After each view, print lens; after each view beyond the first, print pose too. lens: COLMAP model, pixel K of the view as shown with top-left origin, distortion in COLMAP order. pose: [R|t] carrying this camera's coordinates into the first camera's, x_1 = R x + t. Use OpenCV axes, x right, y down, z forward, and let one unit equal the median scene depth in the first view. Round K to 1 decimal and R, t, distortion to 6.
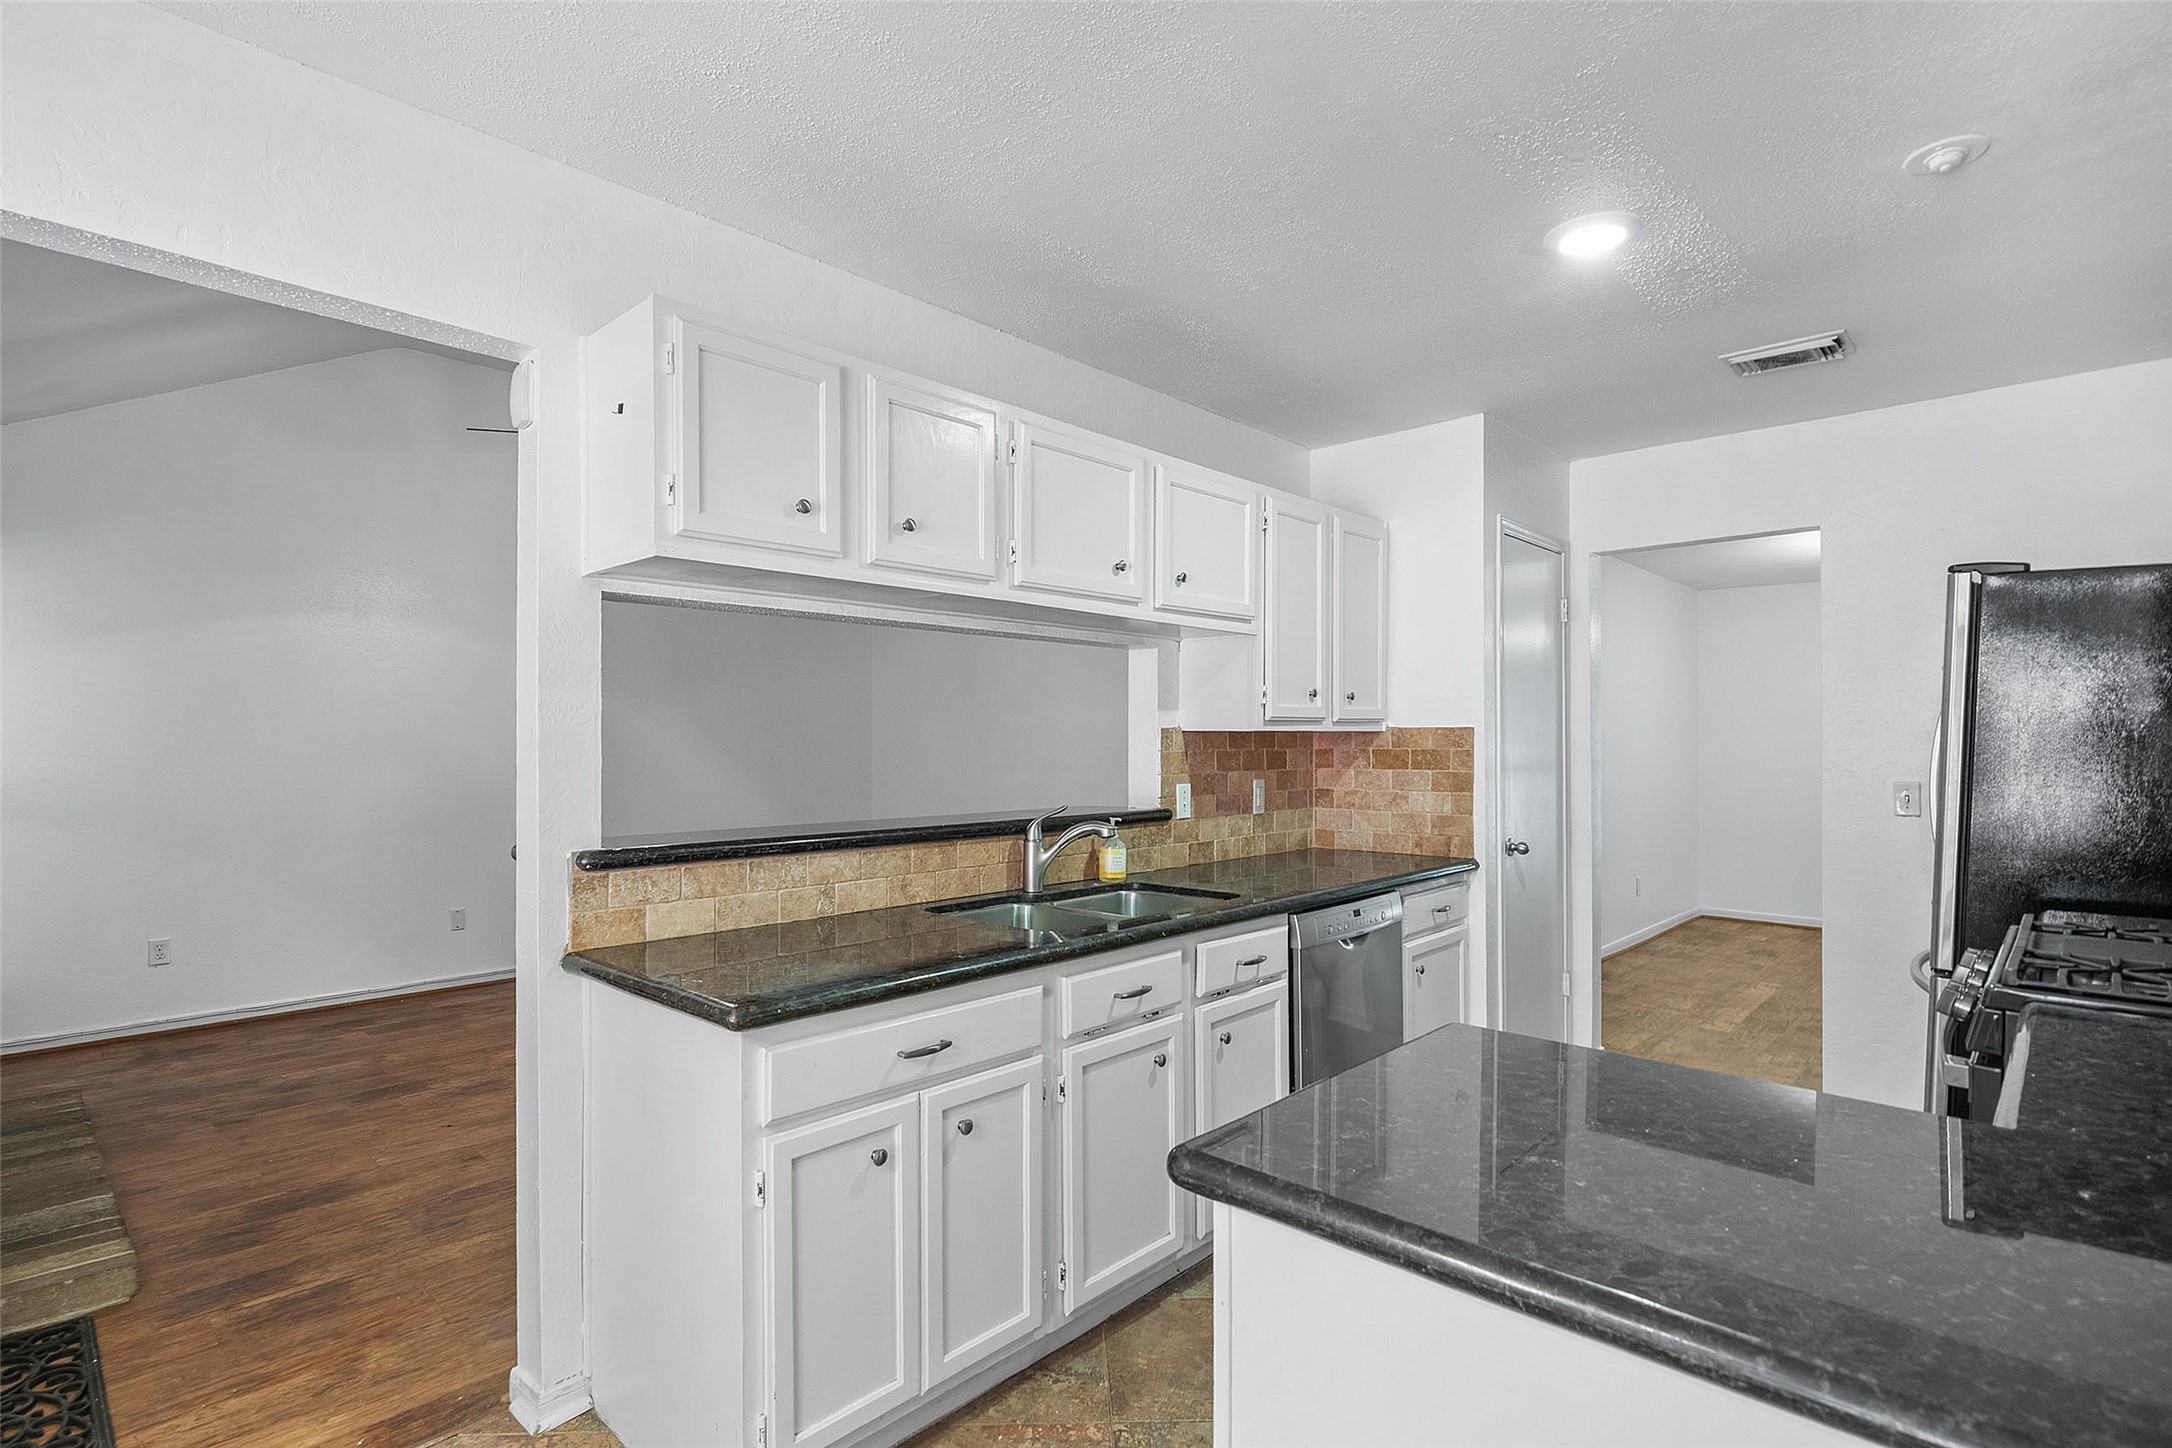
lens RADIAL K [[1048.0, 0, 1074.7], [0, 1048.0, 738.7], [0, 0, 1]] dist [-0.003286, -0.001101]
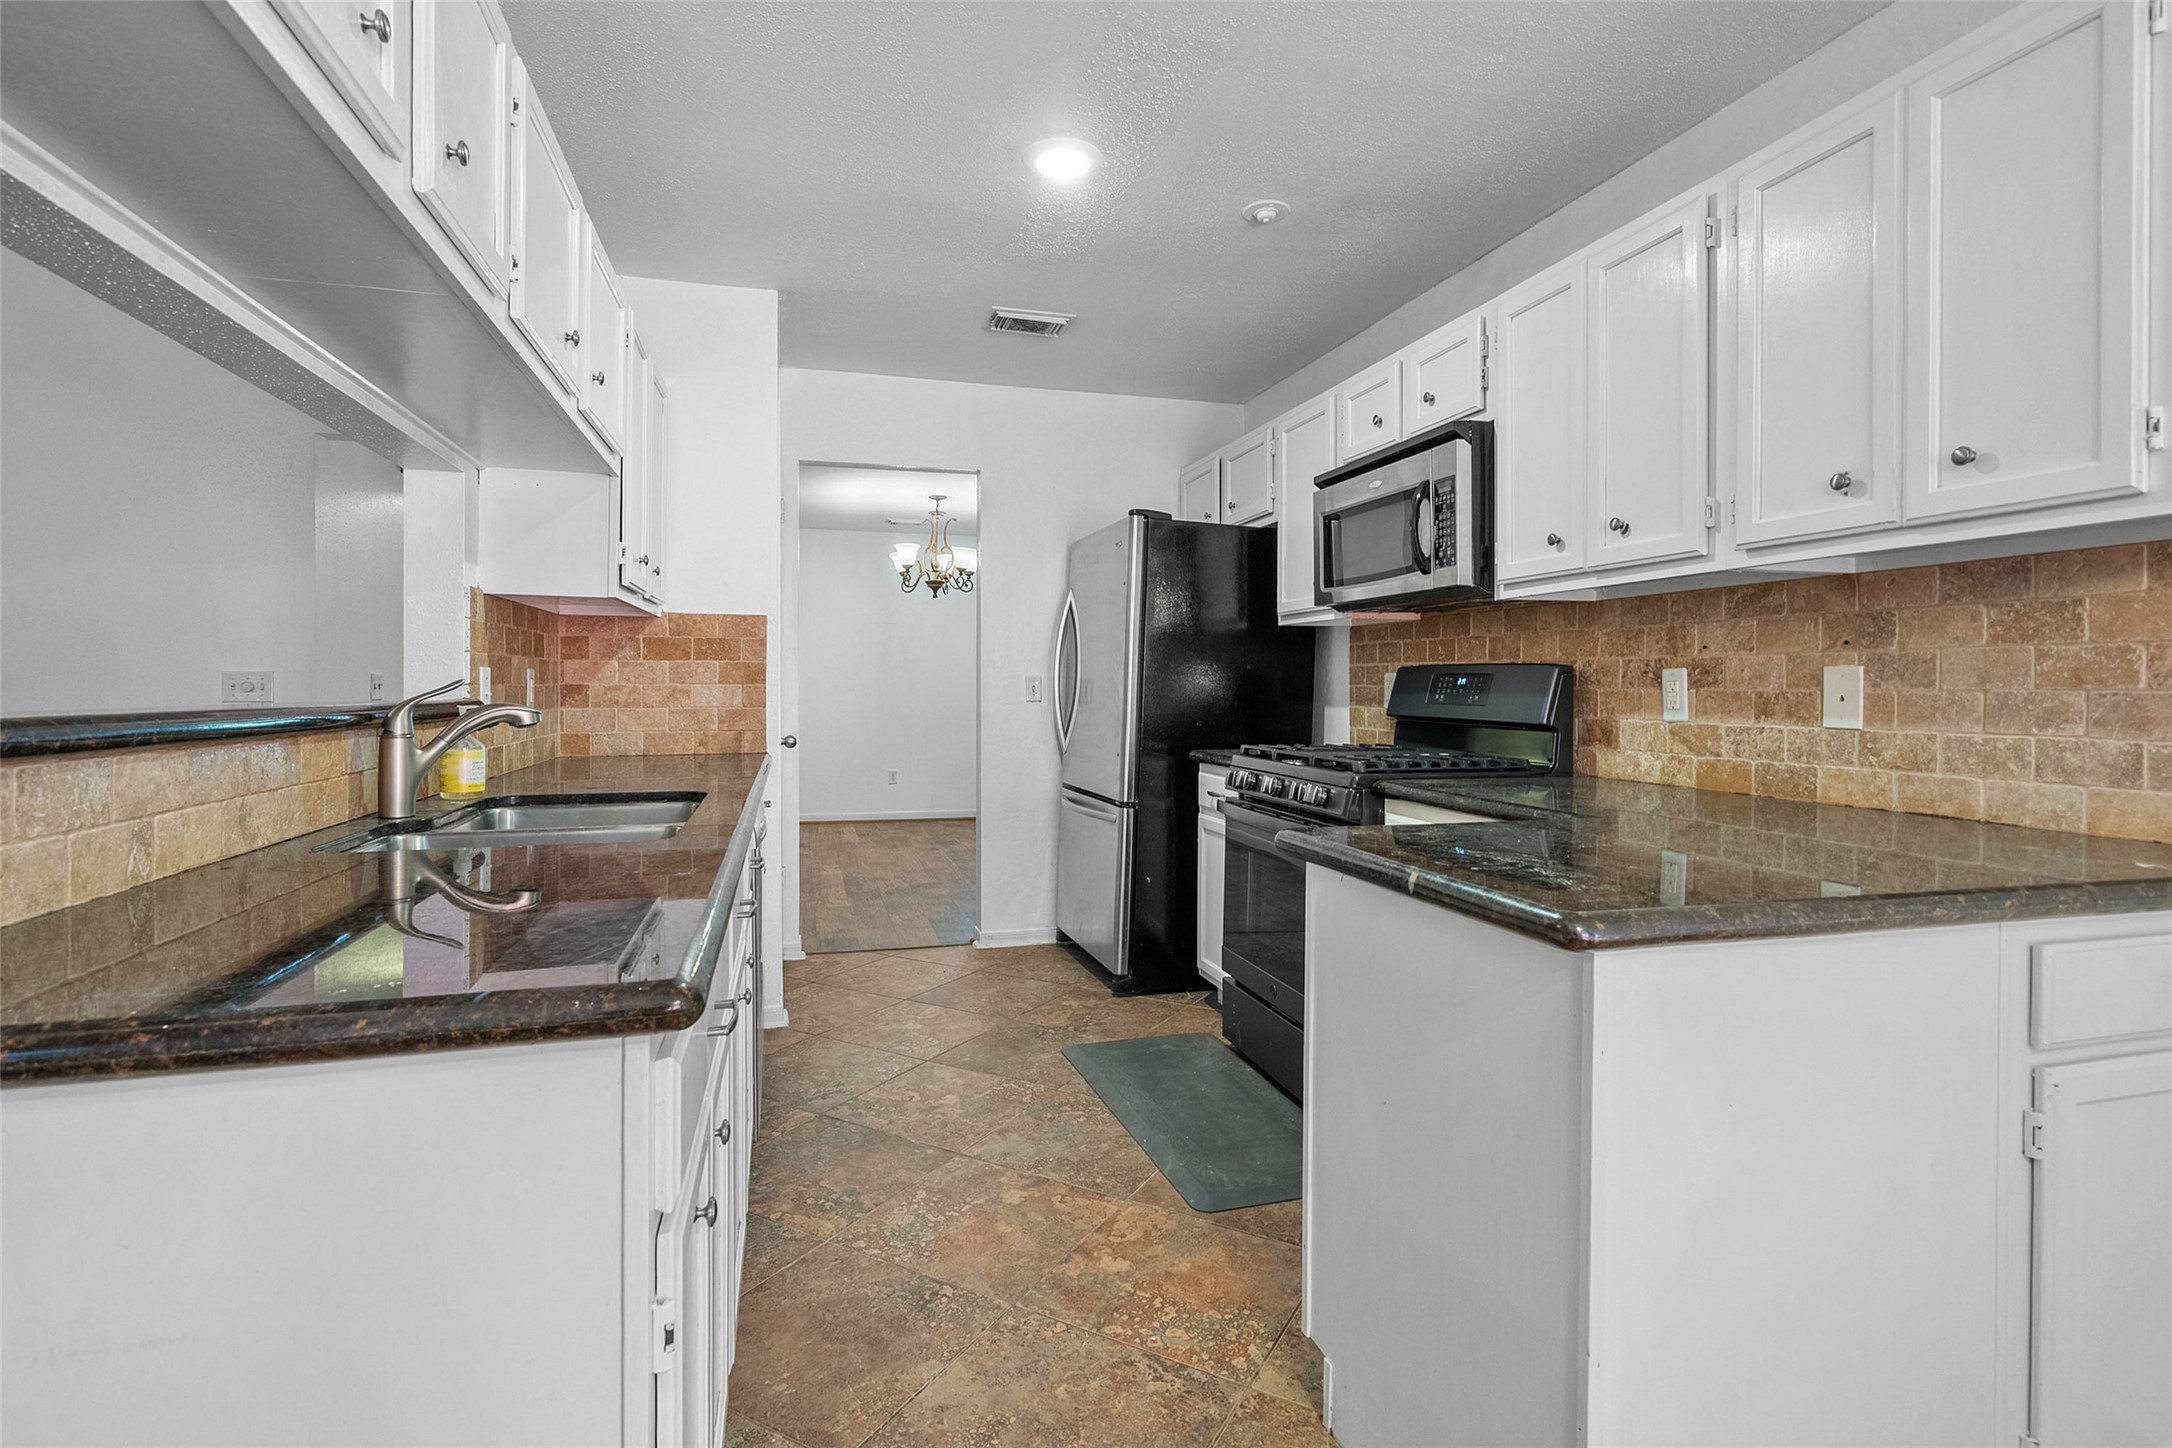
lens RADIAL K [[1048.0, 0, 1065.5], [0, 1048.0, 689.3], [0, 0, 1]] dist [-0.003286, -0.001101]
pose [[0.520546, 0.001342, 0.853833, -0.294954], [-0.006533, 0.999976, 0.002411, 0.052416], [-0.853809, -0.006833, 0.520542, 0.267008]]
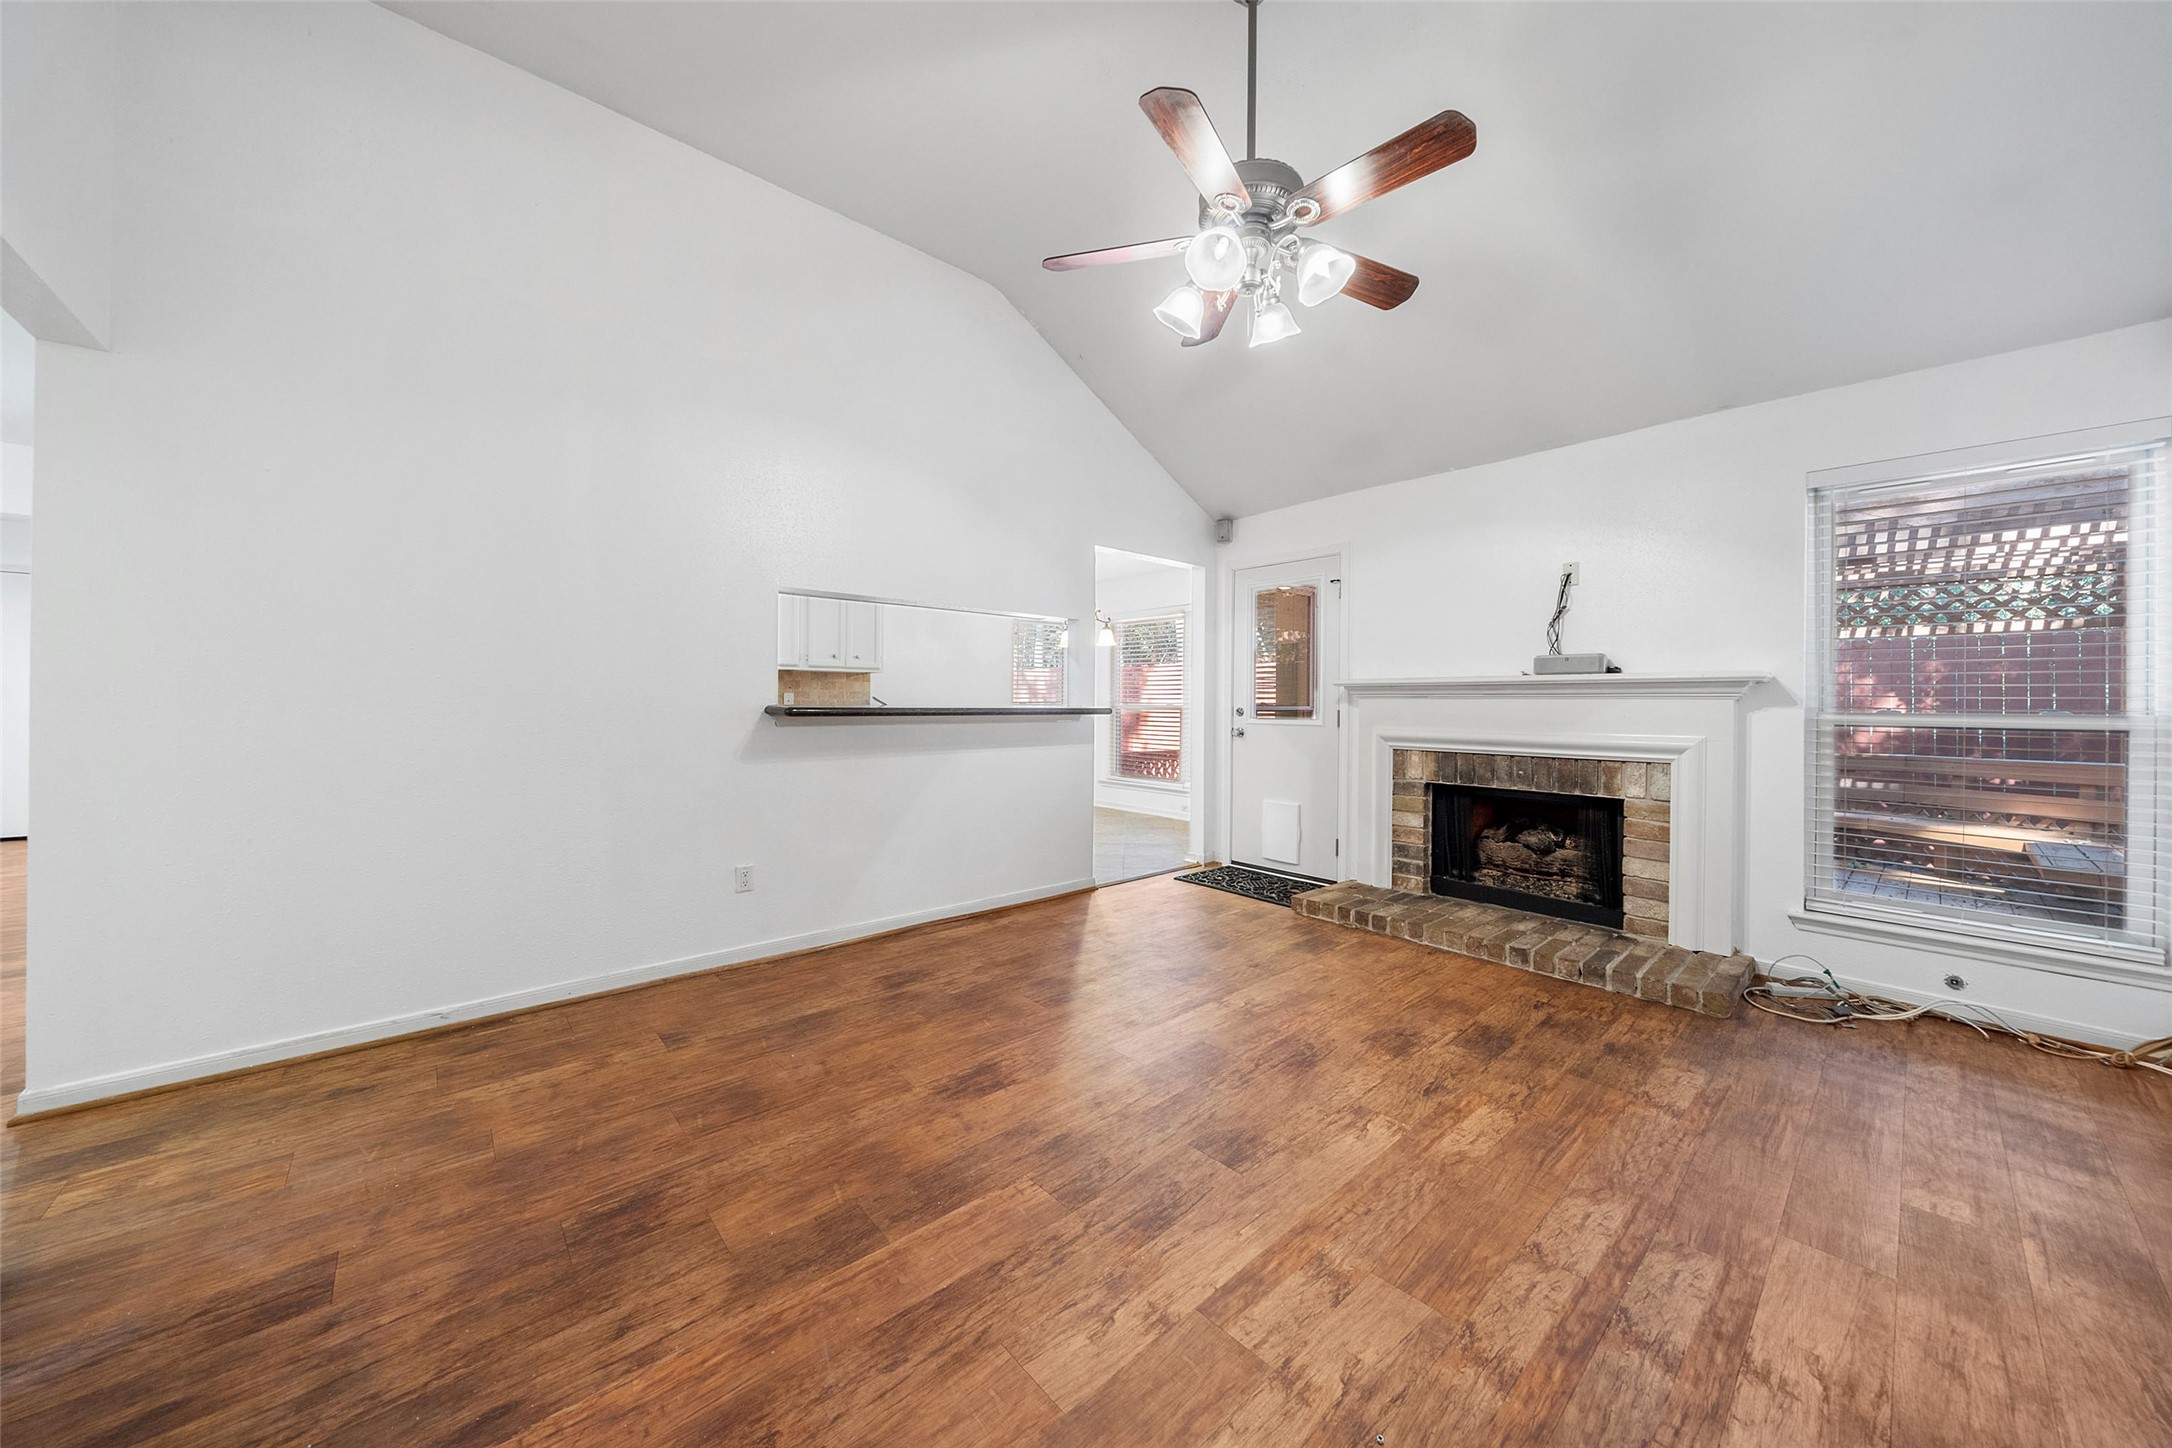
lens RADIAL K [[751.8, 0, 1102.7], [0, 751.8, 706.6], [0, 0, 1]] dist [-0.005263, 0.000297]
pose [[-0.997670, -0.005248, 0.068024, -0.440895], [-0.005158, 0.999986, 0.001504, 0.061586], [-0.068031, 0.001149, -0.997683, 1.994541]]
